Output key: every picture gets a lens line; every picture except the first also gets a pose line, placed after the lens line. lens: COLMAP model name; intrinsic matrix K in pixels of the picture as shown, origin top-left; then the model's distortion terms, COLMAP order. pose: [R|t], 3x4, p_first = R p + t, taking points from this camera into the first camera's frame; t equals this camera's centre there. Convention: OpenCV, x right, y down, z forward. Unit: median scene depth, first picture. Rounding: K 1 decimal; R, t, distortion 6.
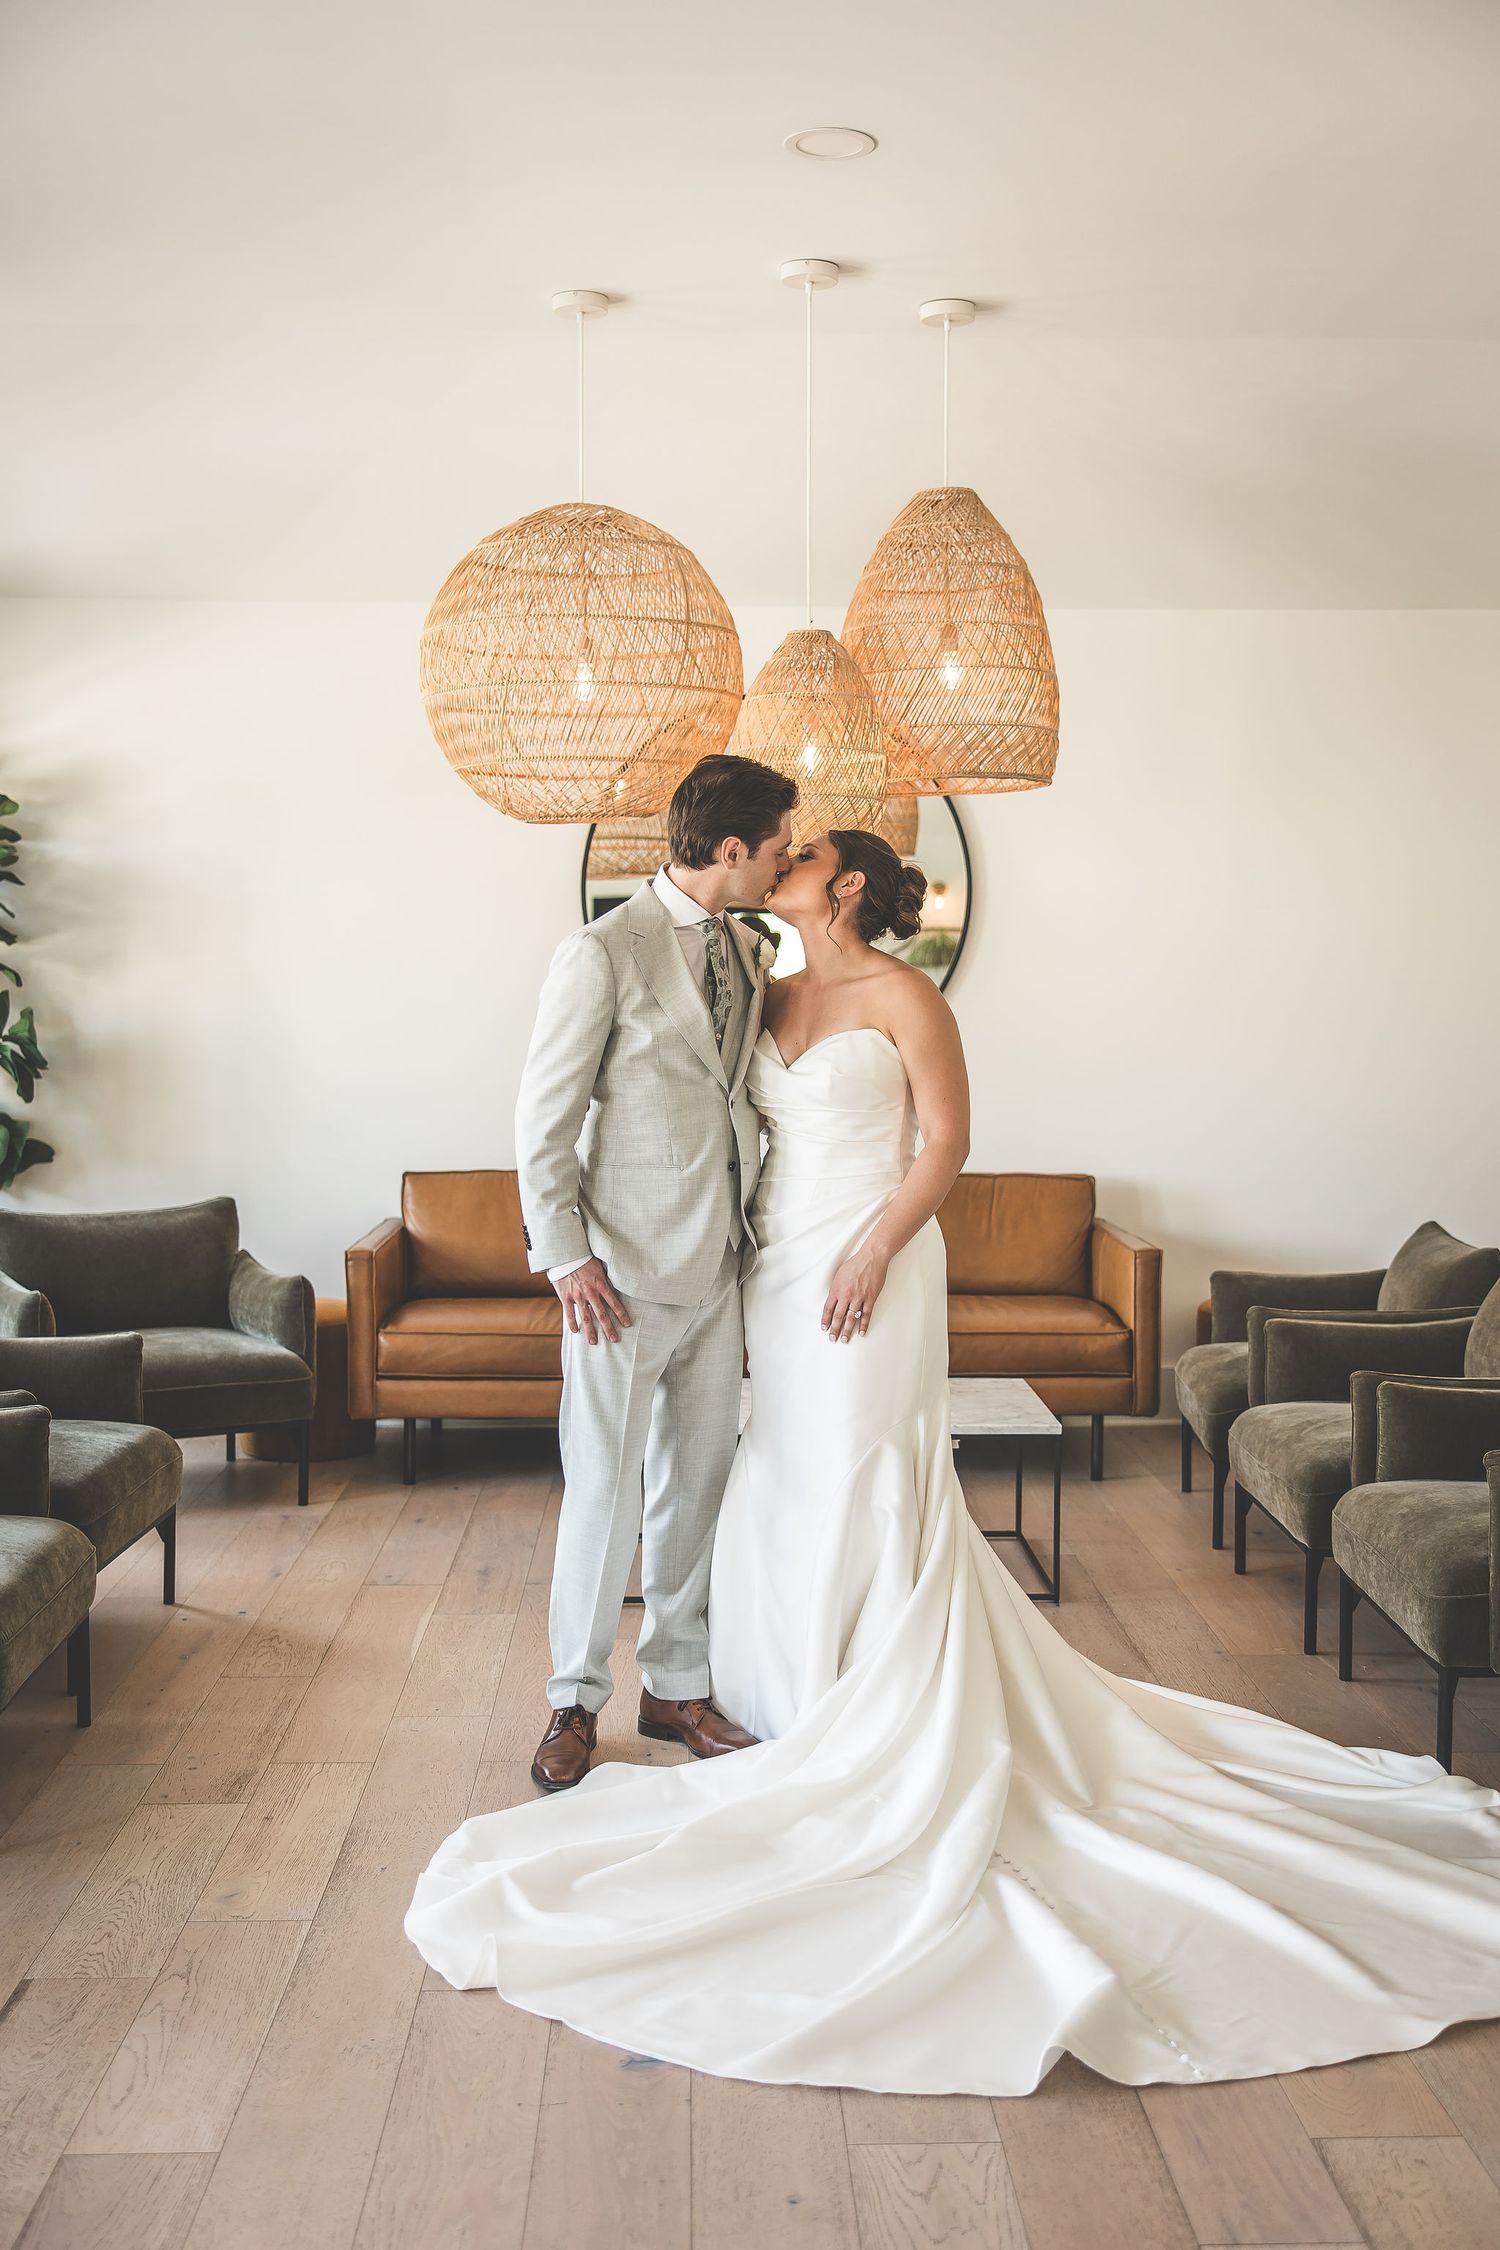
lens RADIAL K [[2358.1, 0, 750.0], [0, 2358.1, 1125.0], [0, 0, 1]] dist [0.005631, -0.047160]
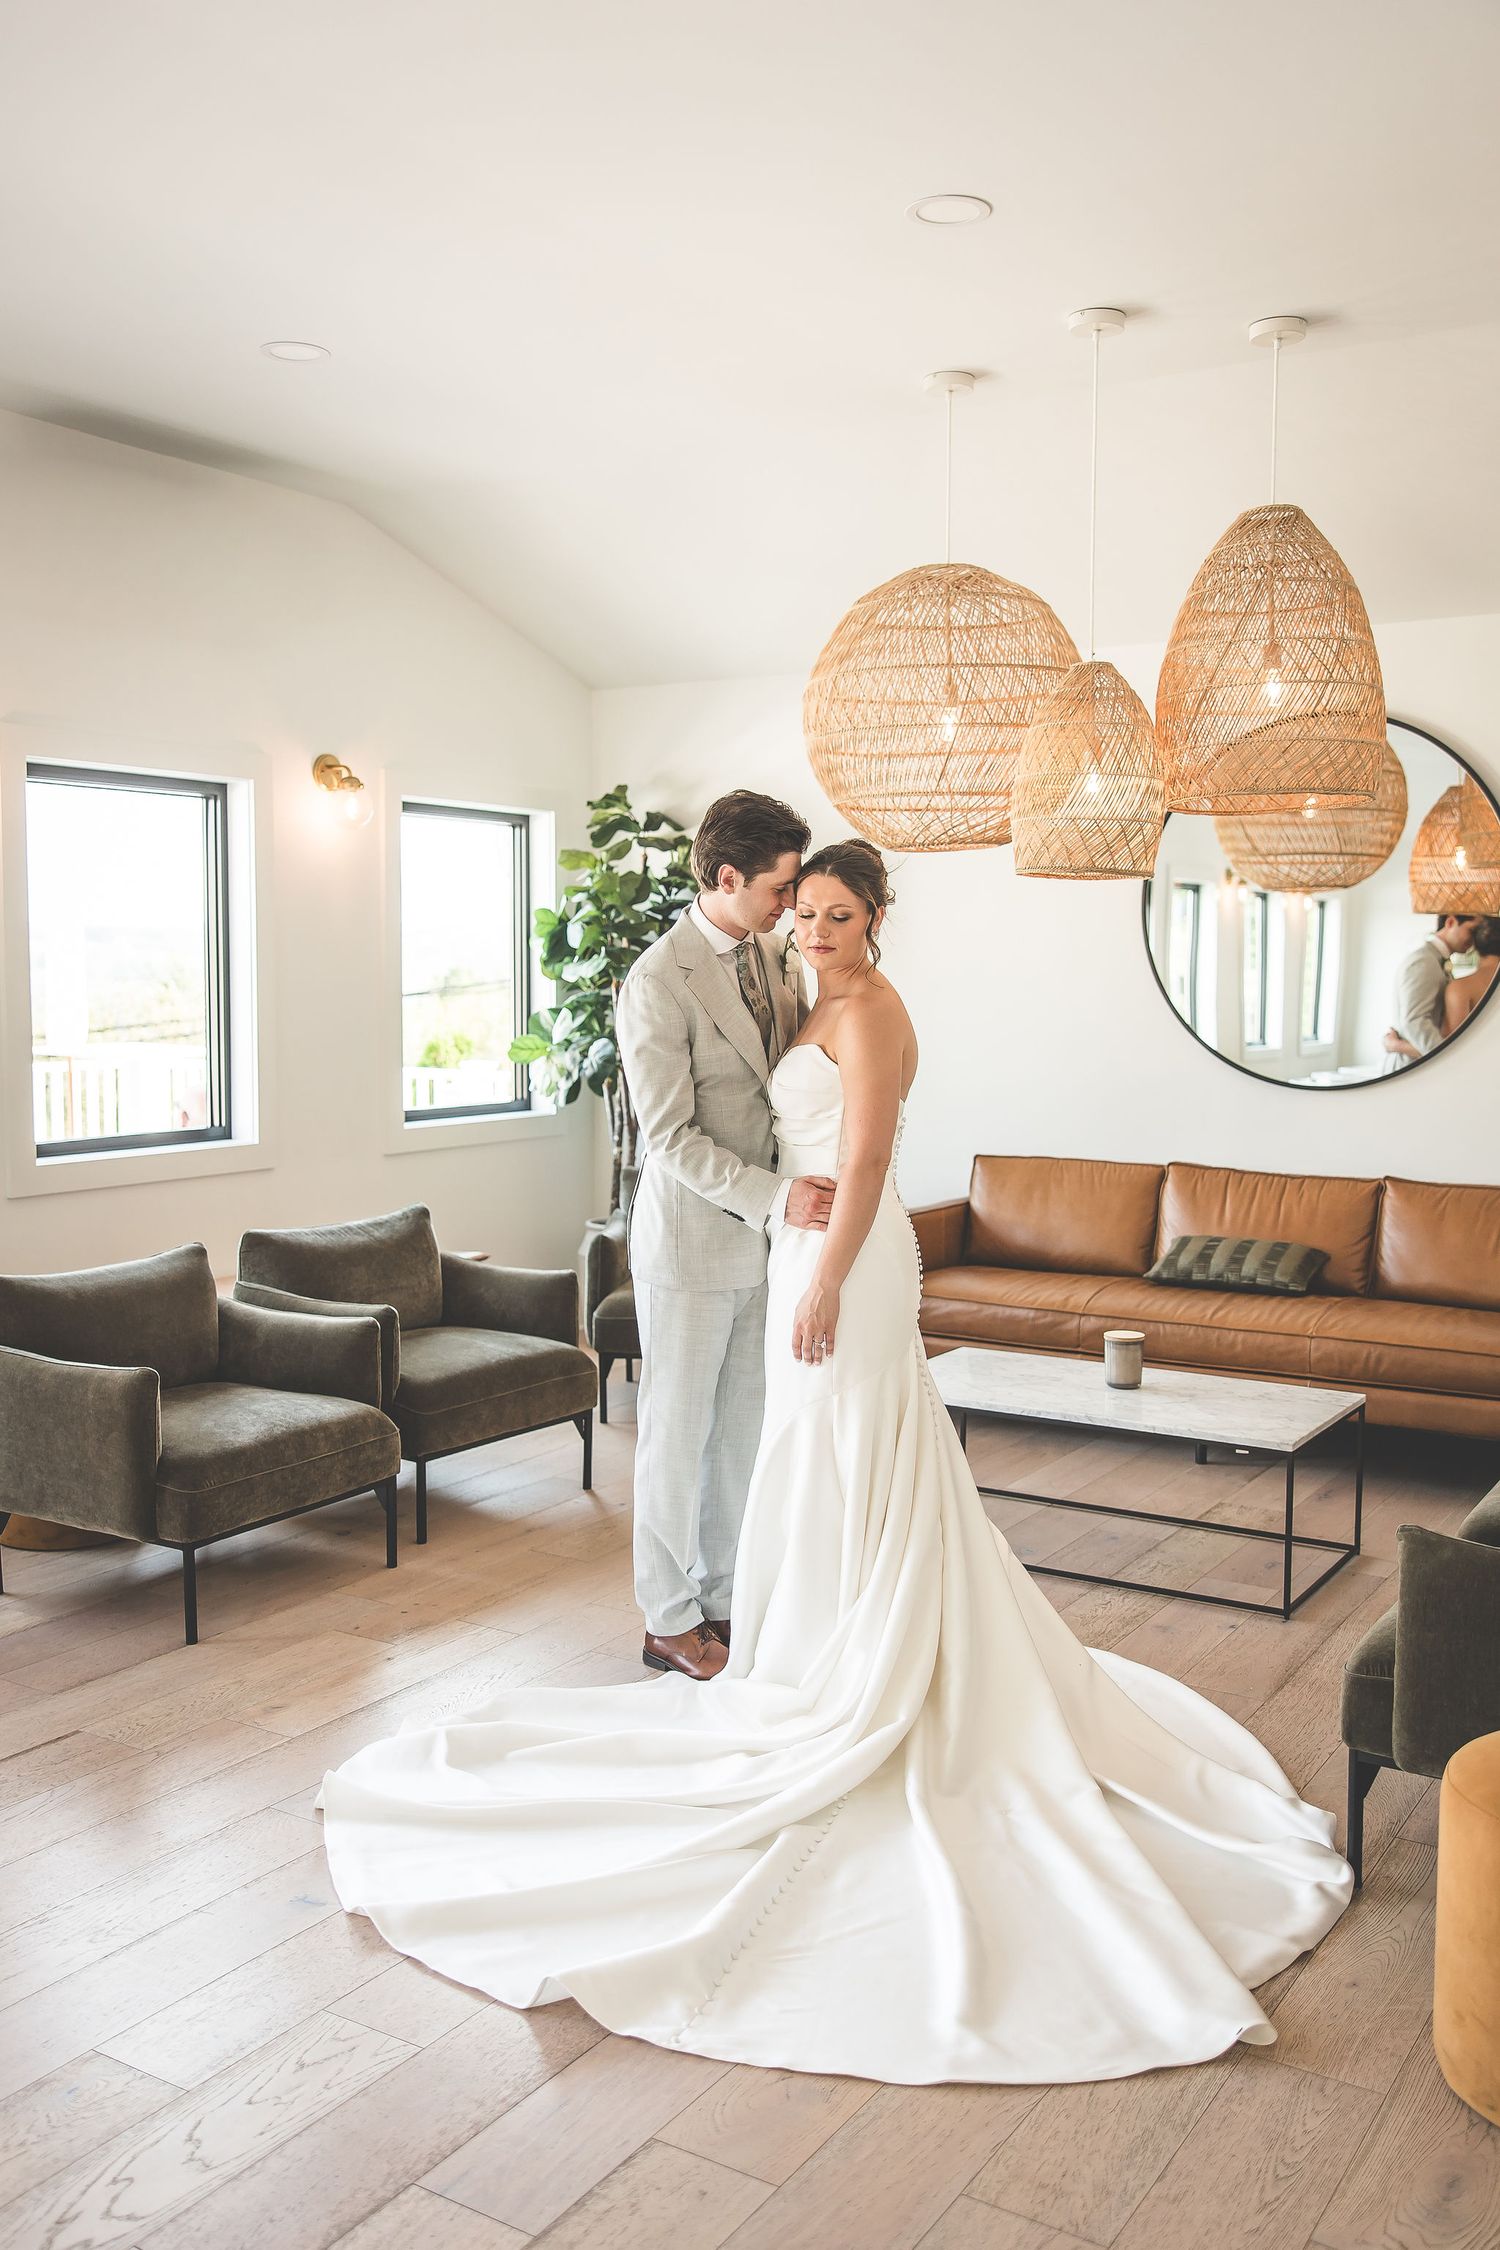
lens RADIAL K [[2012.6, 0, 750.0], [0, 2012.6, 1125.0], [0, 0, 1]] dist [-0.011252, 0.017675]
pose [[0.824638, 0.044035, -0.563945, 0.396426], [-0.037203, 0.999029, 0.023607, -0.016863], [0.564436, 0.001513, 0.825475, 0.160911]]
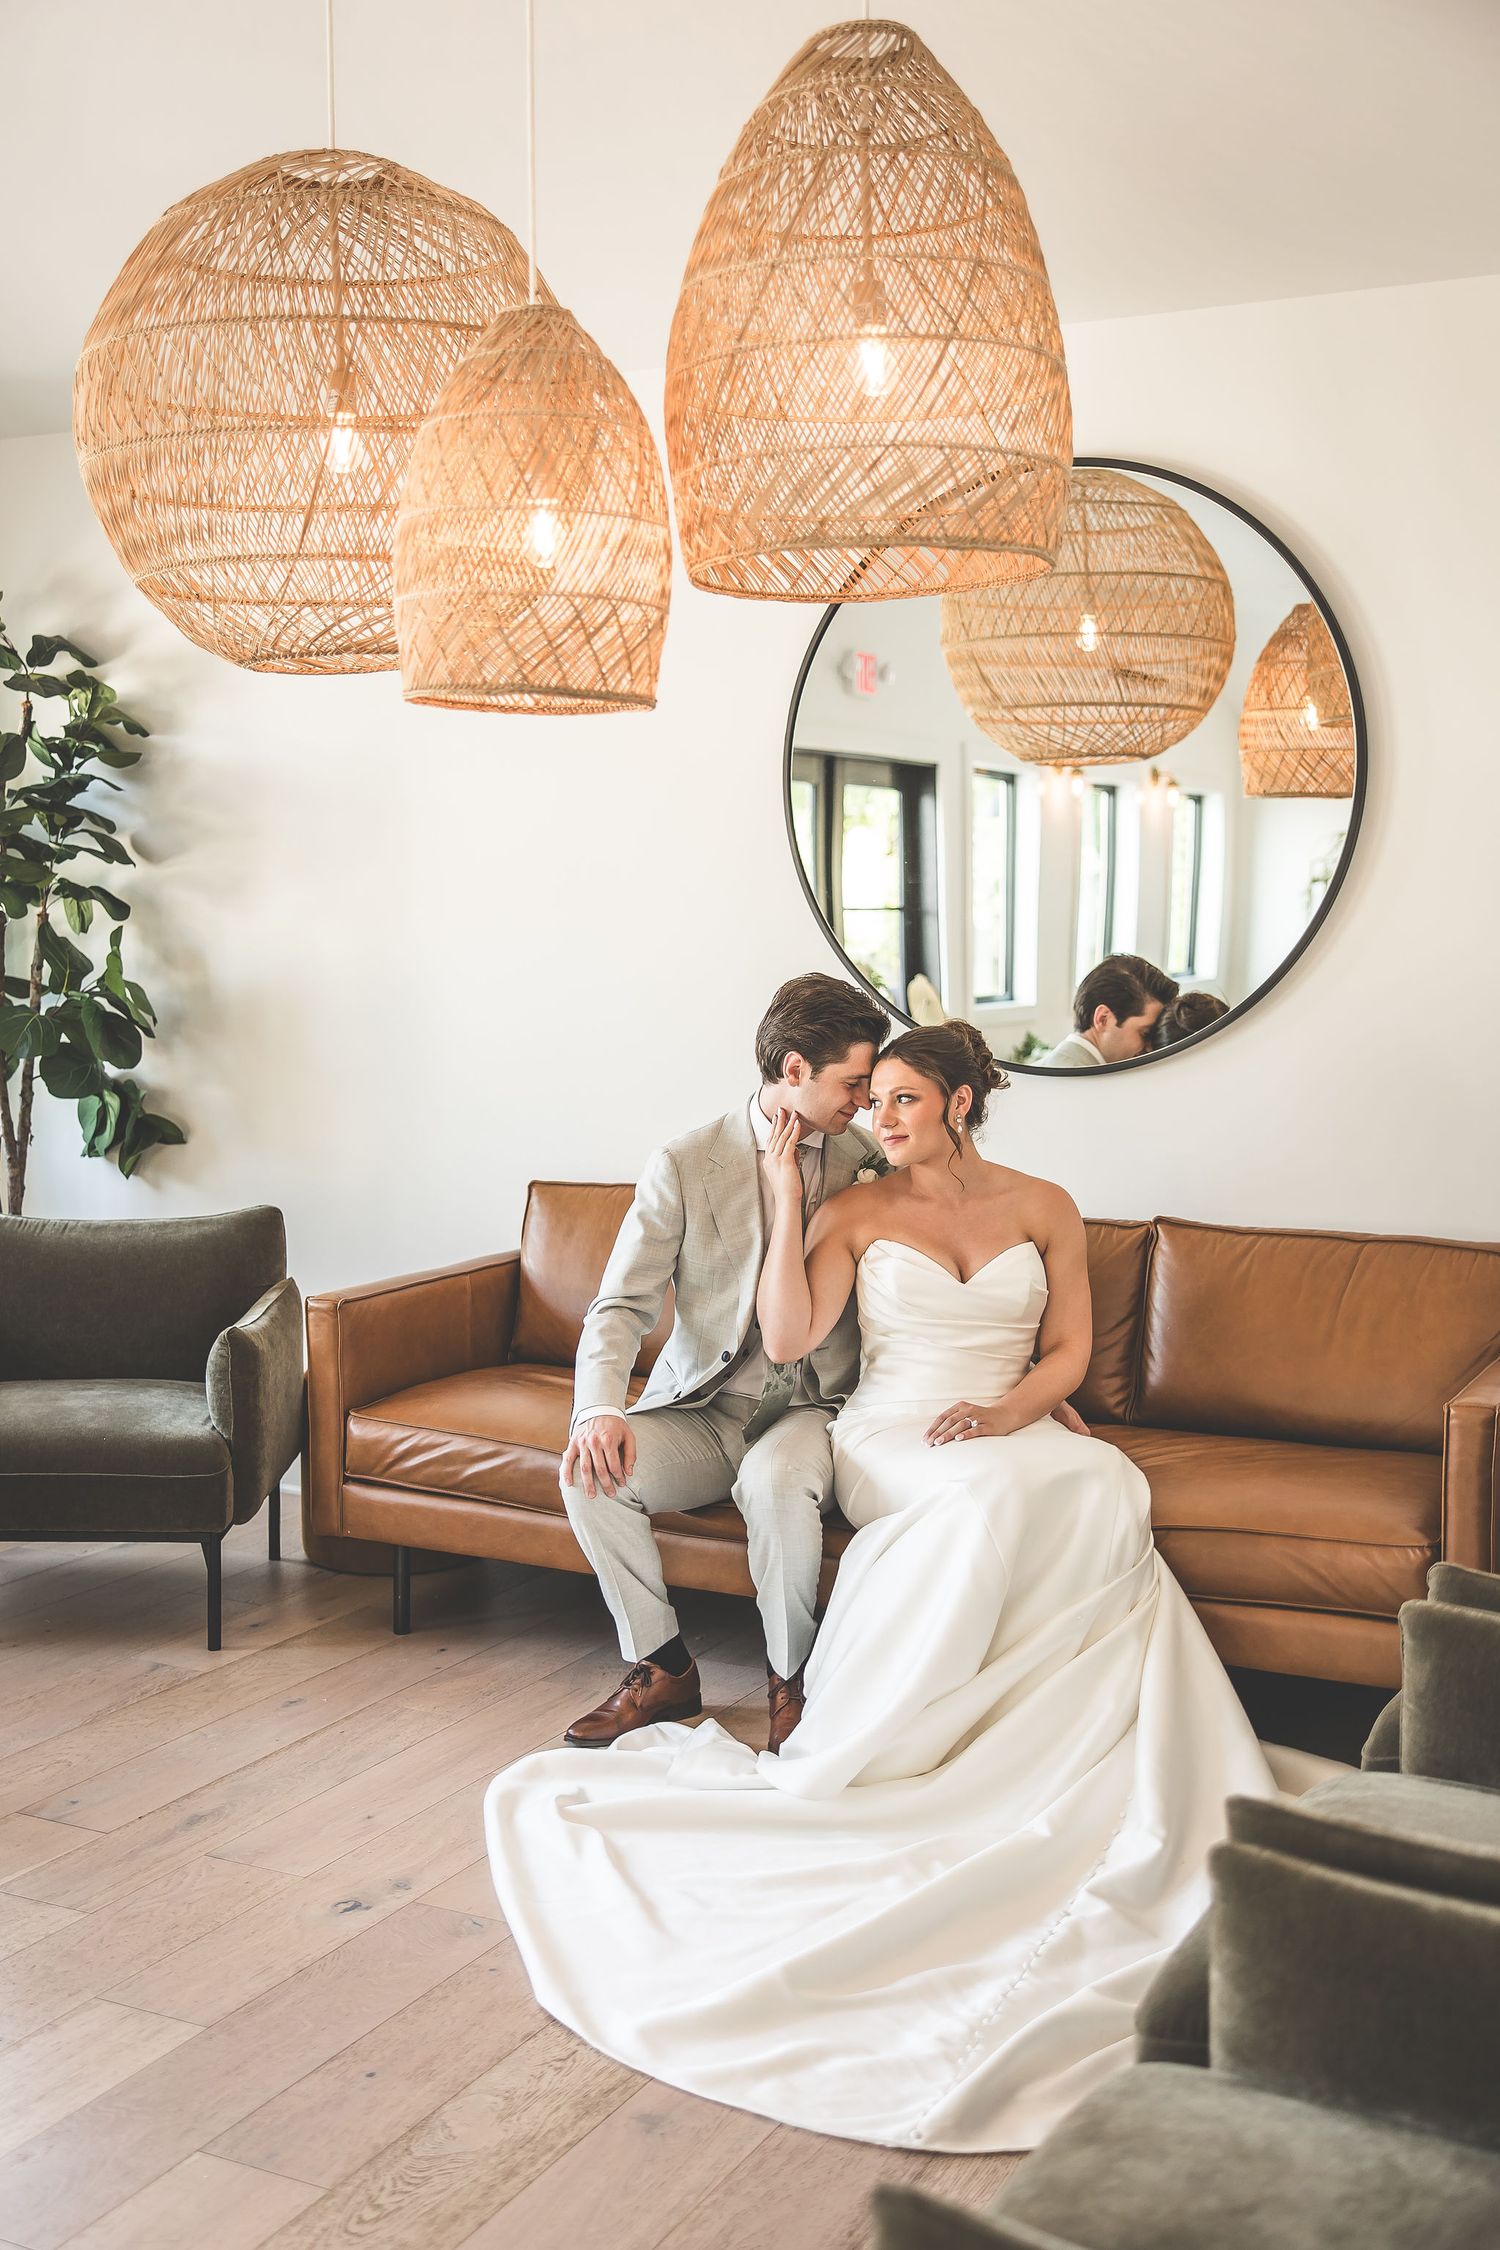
lens RADIAL K [[2501.2, 0, 743.5], [0, 2501.2, 1094.9], [0, 0, 1]] dist [0.228235, -1.242835]
pose [[0.867359, 0.036026, -0.496377, 0.360933], [-0.028222, 0.999332, 0.023216, -0.032574], [0.496881, -0.006127, 0.867797, 0.465338]]
